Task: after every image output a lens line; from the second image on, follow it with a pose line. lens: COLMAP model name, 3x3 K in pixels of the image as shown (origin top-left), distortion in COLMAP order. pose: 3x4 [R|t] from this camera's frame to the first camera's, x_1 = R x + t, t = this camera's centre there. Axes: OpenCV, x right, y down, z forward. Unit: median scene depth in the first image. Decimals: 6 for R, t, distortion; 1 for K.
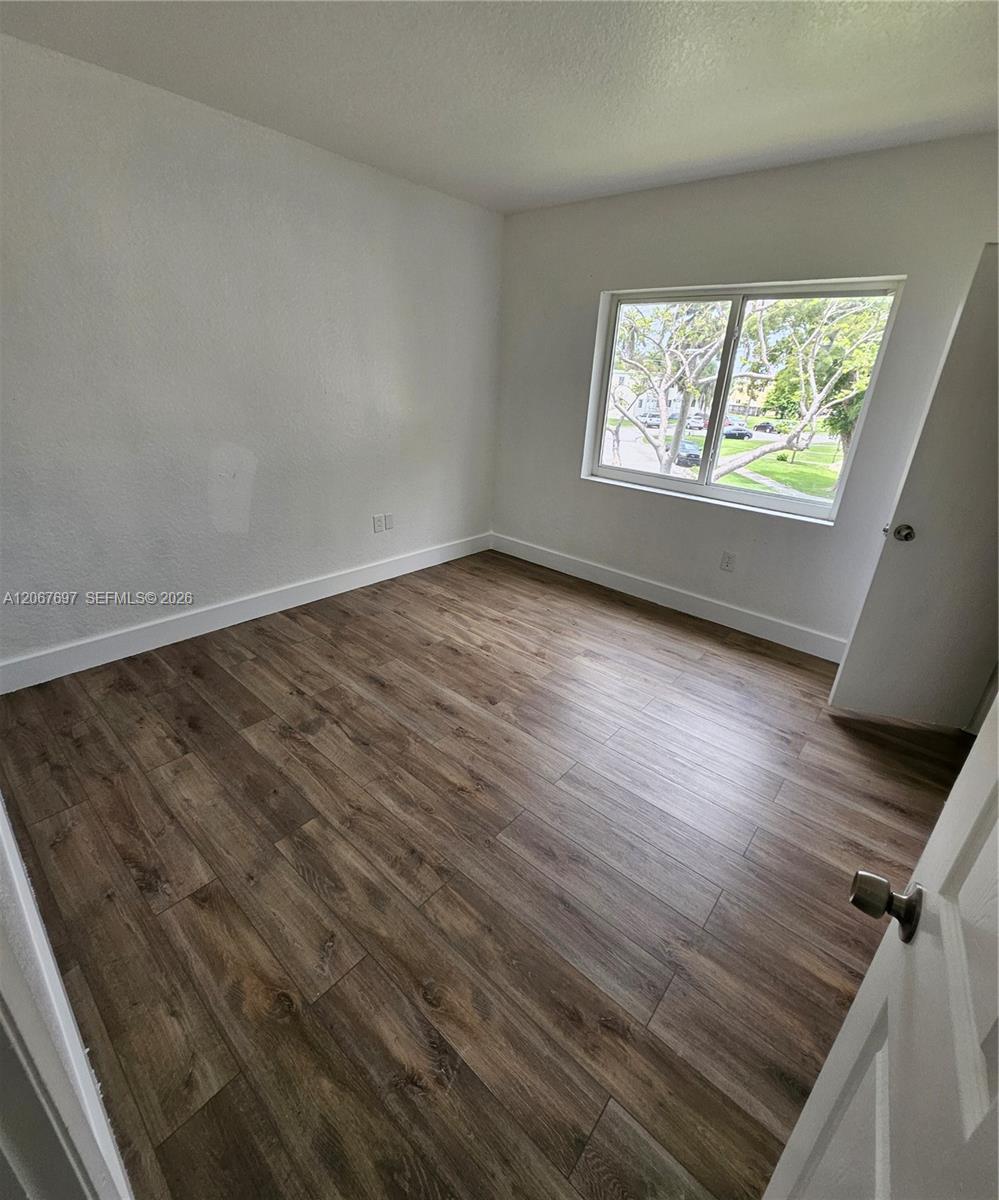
lens RADIAL K [[520.9, 0, 502.8], [0, 520.9, 593.2], [0, 0, 1]] dist [0.001401, 0.000144]
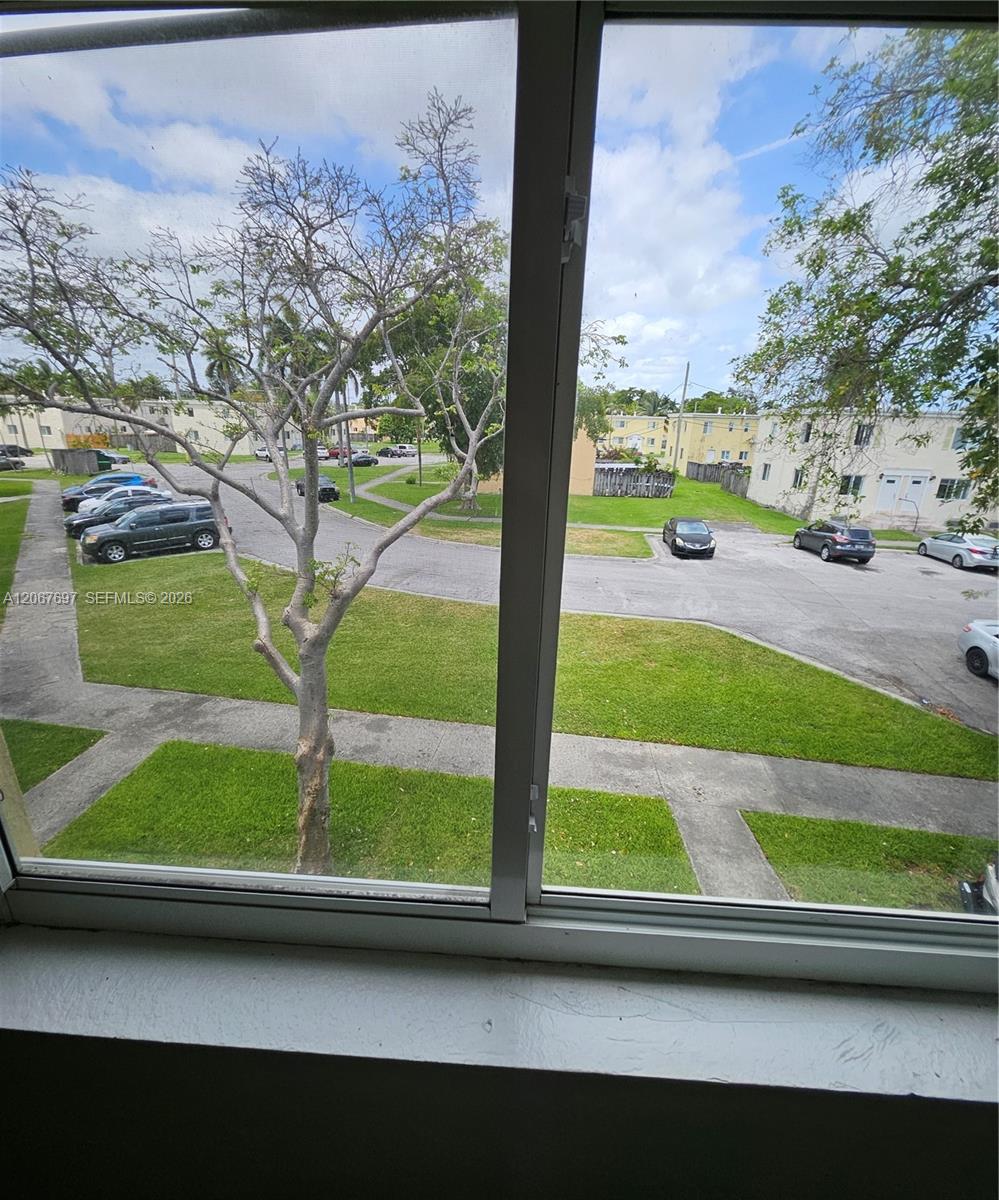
lens RADIAL K [[520.9, 0, 502.8], [0, 520.9, 593.2], [0, 0, 1]] dist [0.001401, 0.000144]
pose [[0.785203, -0.220181, 0.578771, 0.143339], [0.248484, 0.968134, 0.031194, -0.187146], [-0.567196, 0.119322, 0.814893, 0.418150]]
